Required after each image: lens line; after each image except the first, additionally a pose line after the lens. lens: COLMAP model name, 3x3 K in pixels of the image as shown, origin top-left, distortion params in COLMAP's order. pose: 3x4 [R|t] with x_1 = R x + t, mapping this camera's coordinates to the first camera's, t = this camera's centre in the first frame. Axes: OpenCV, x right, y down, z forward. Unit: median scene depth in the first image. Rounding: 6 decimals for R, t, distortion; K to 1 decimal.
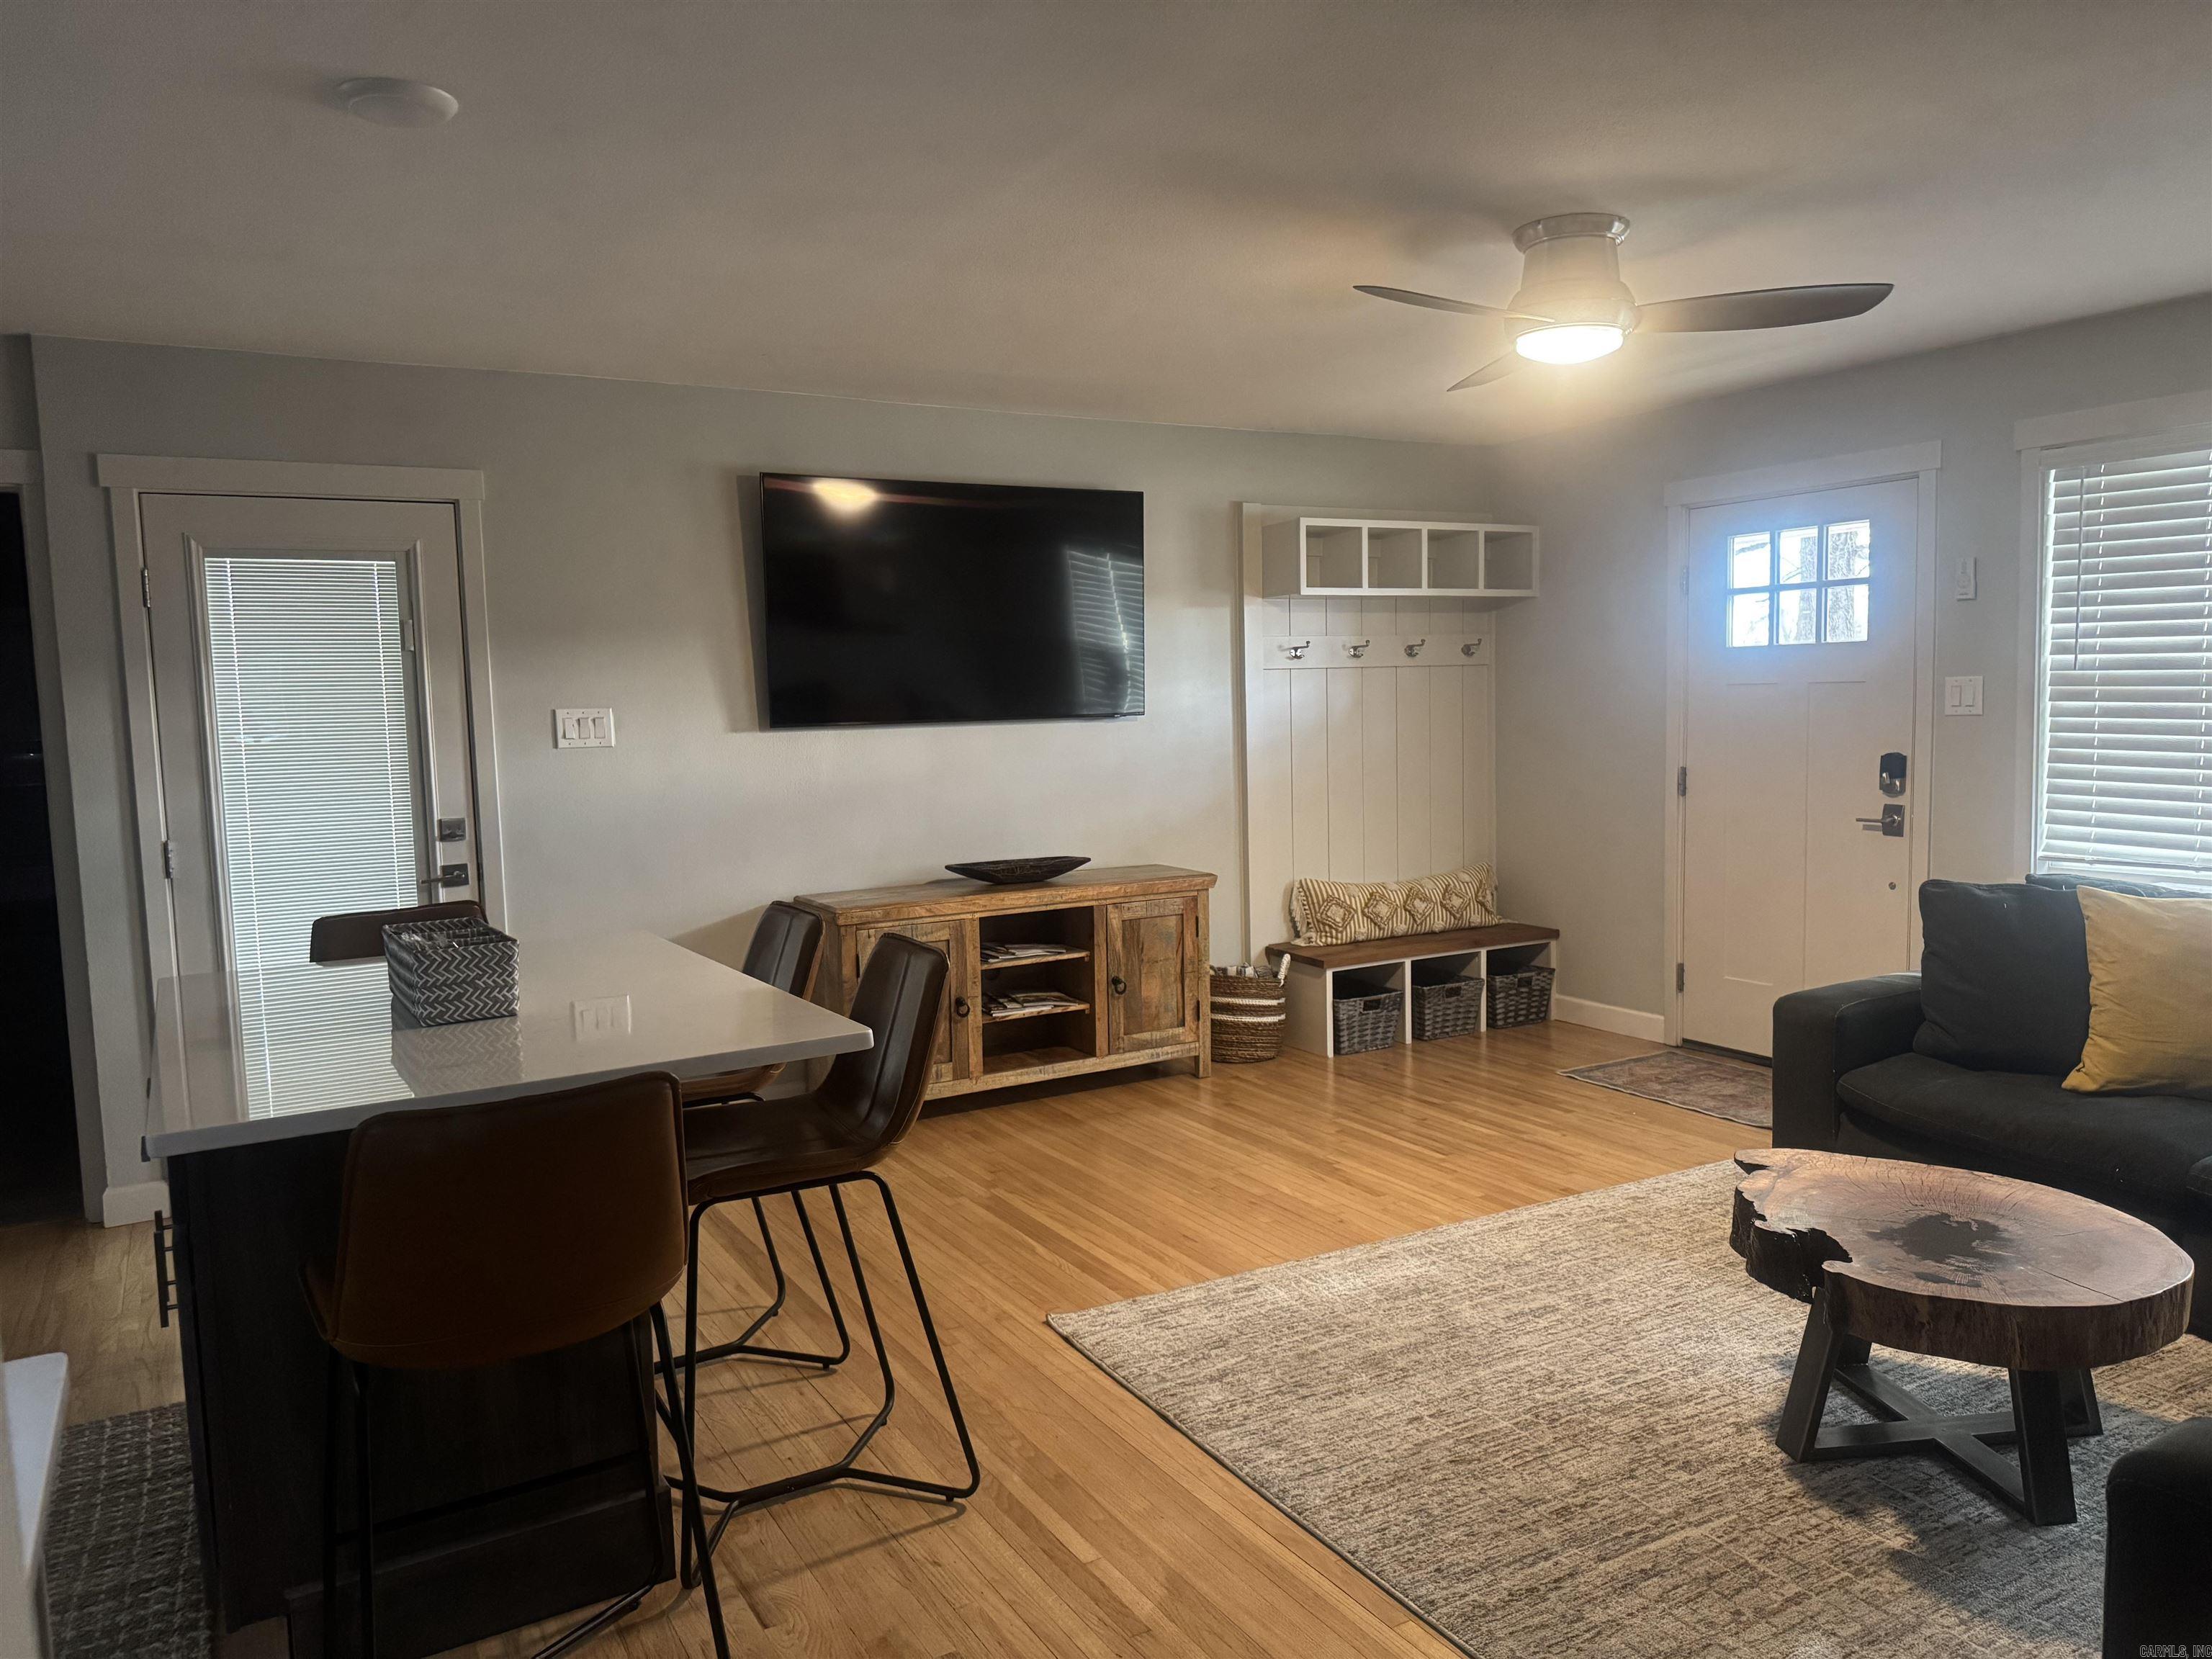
lens RADIAL K [[1562.6, 0, 1112.6], [0, 1562.6, 843.7], [0, 0, 1]] dist [0.030080, -0.047890]
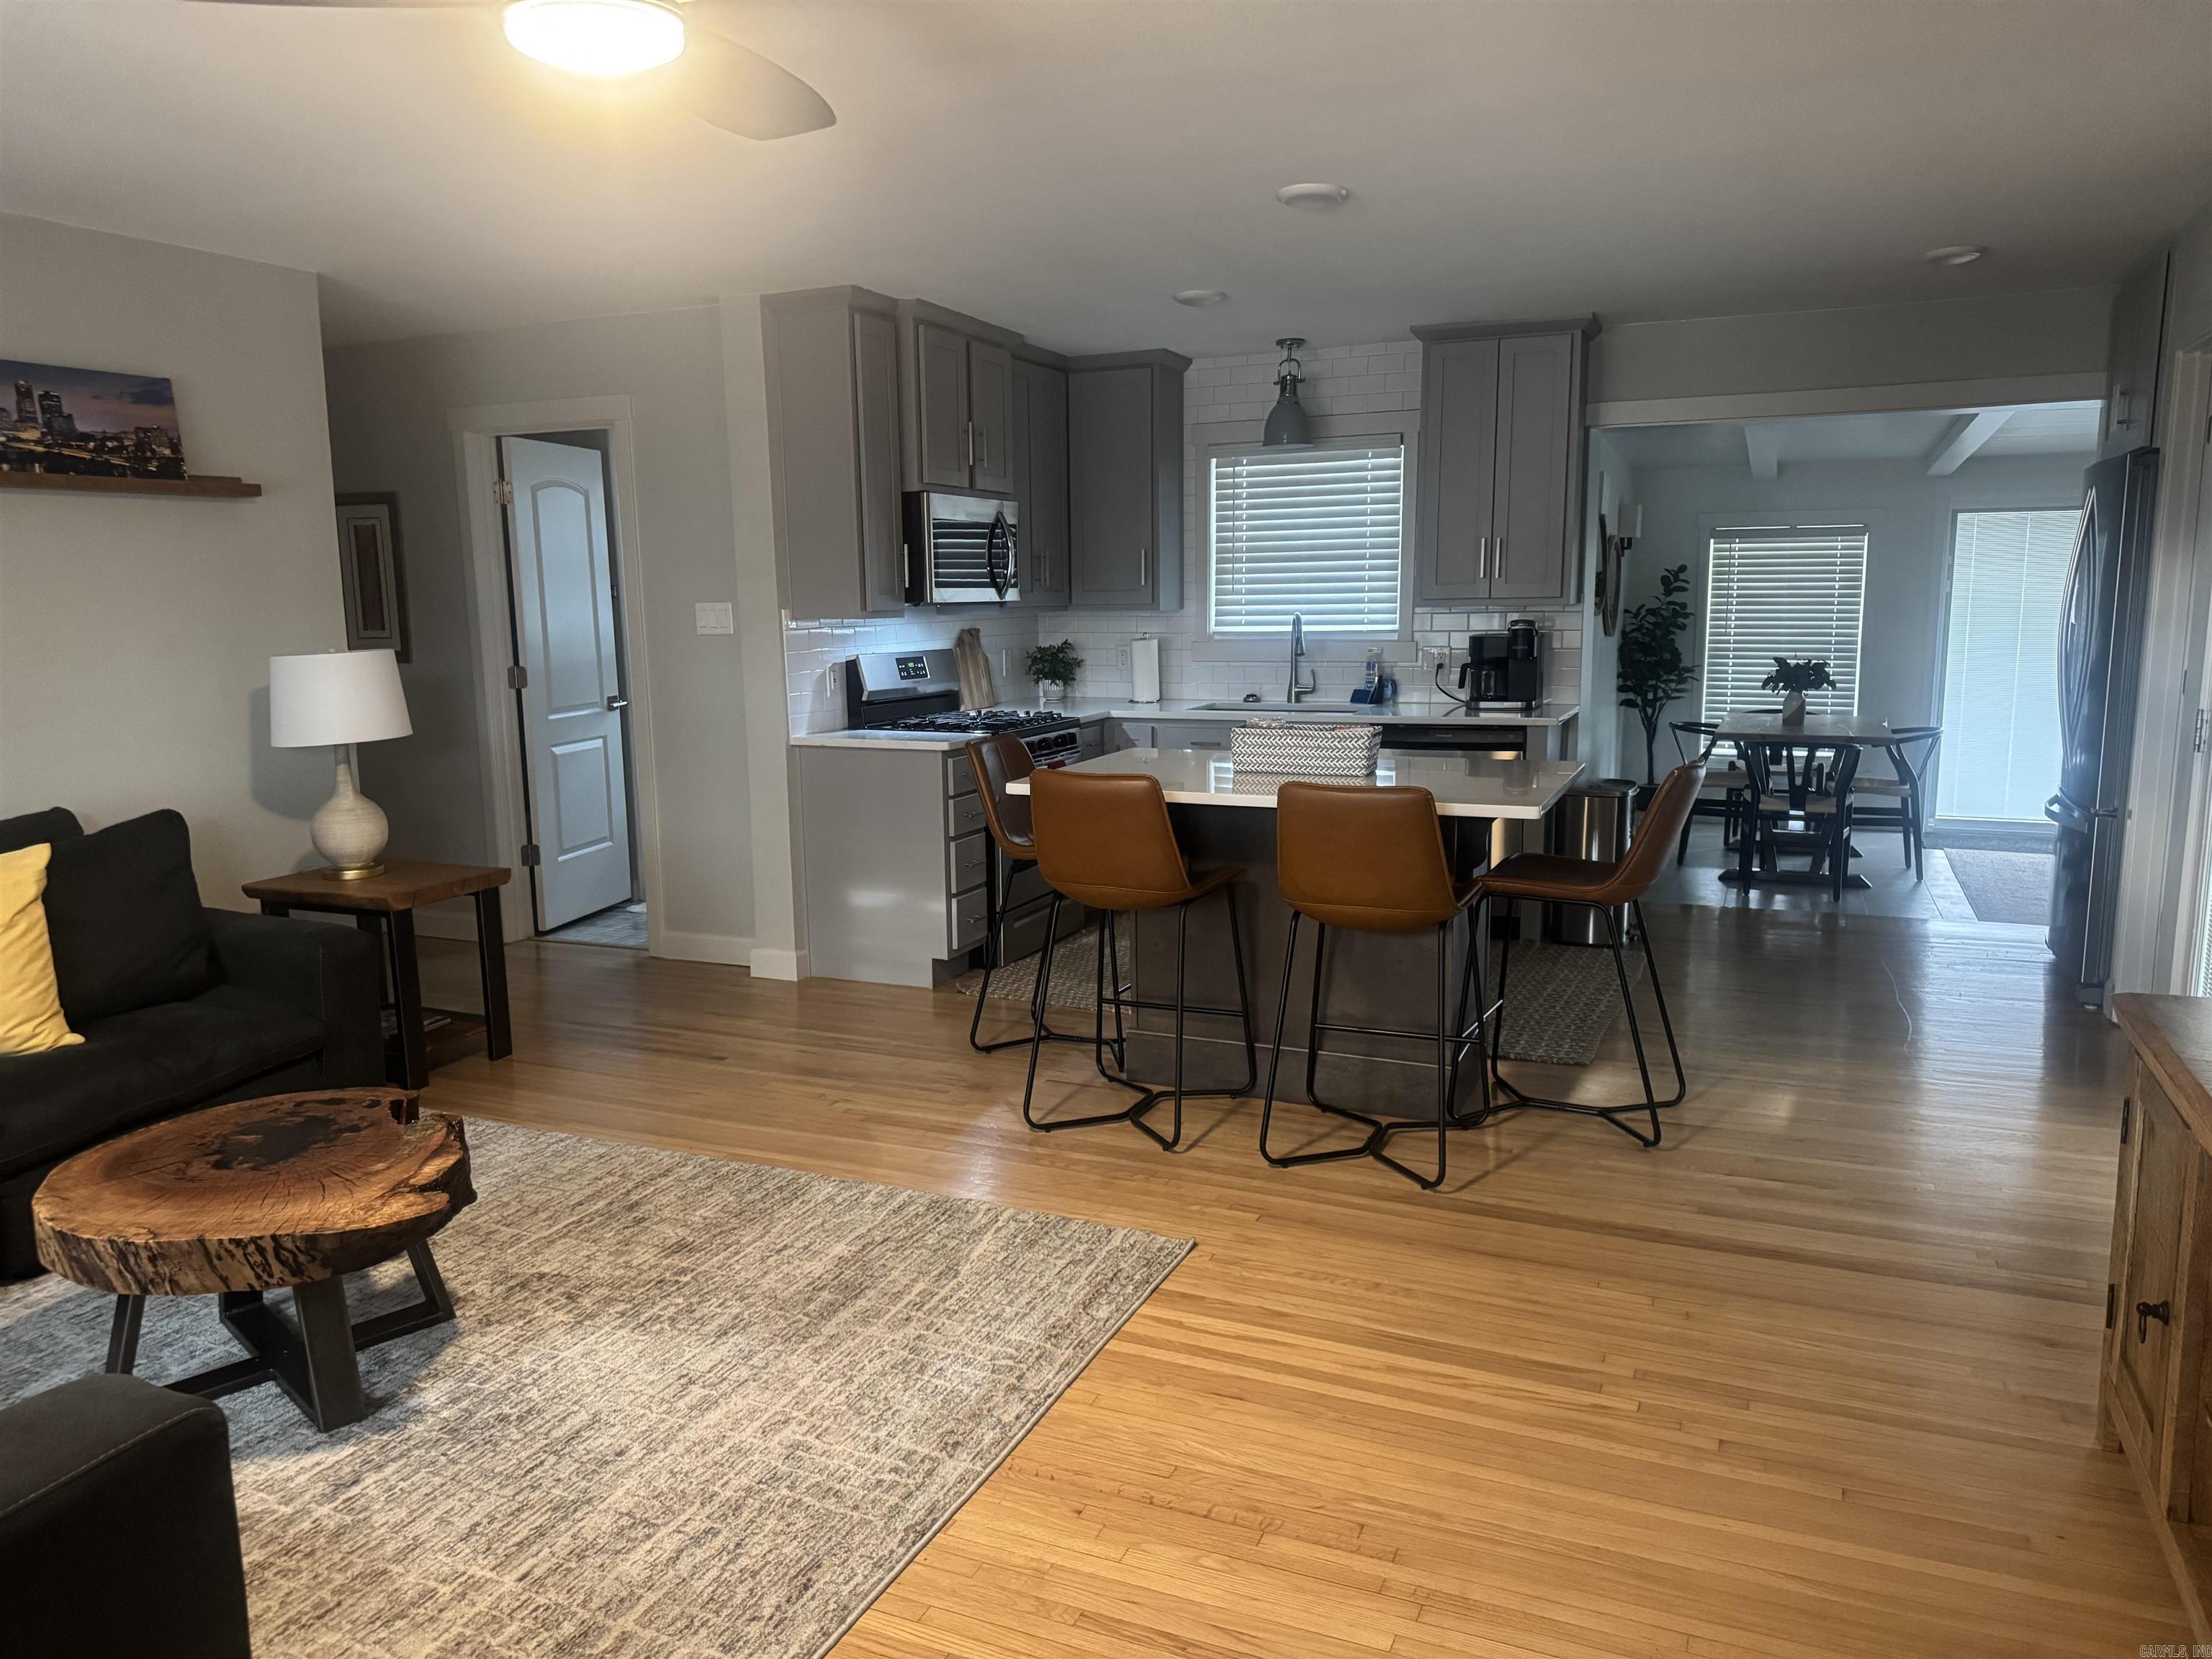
lens RADIAL K [[1562.6, 0, 1112.6], [0, 1562.6, 843.7], [0, 0, 1]] dist [0.030080, -0.047890]
pose [[-0.810256, 0.127116, -0.572125, 0.638590], [-0.028248, 0.966590, 0.254764, -0.217295], [0.585396, 0.222585, -0.779595, 2.042533]]
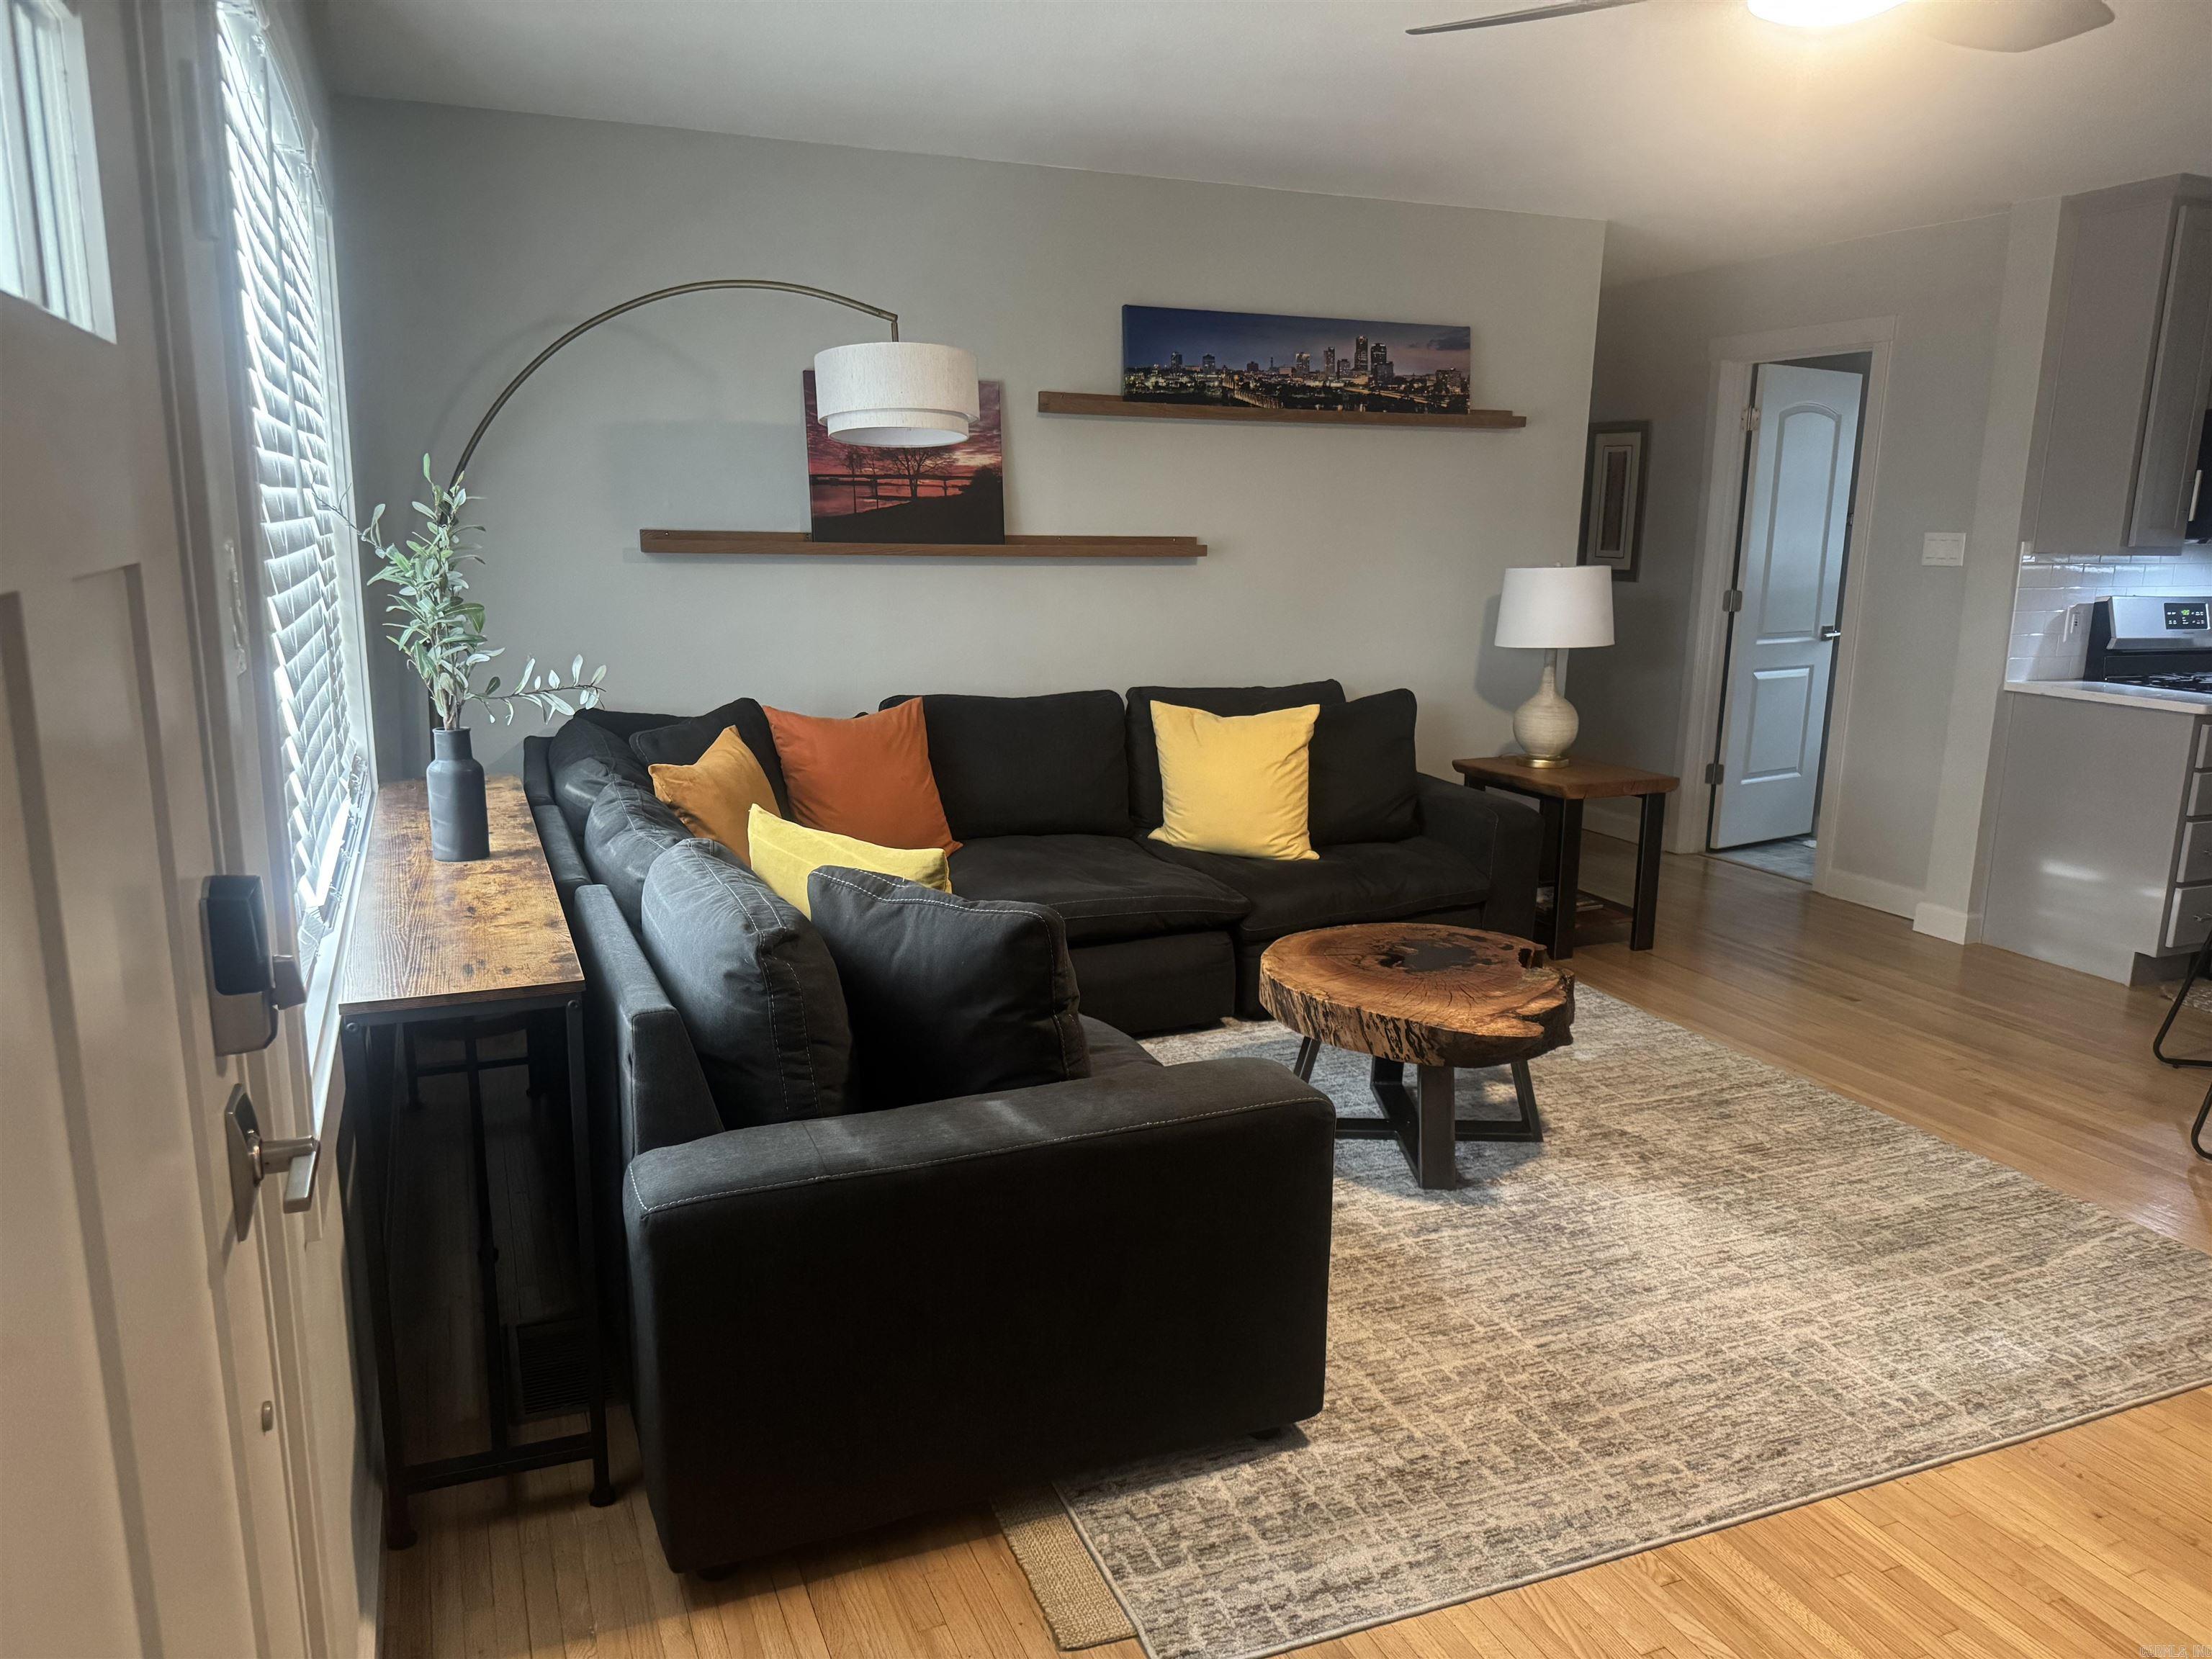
lens RADIAL K [[1542.7, 0, 1102.8], [0, 1542.7, 880.5], [0, 0, 1]] dist [0.056551, -0.113698]
pose [[-0.990639, -0.017964, 0.135321, 0.612850], [0.026863, 0.946267, 0.322269, -0.225132], [-0.133839, 0.322887, -0.936926, 2.162097]]
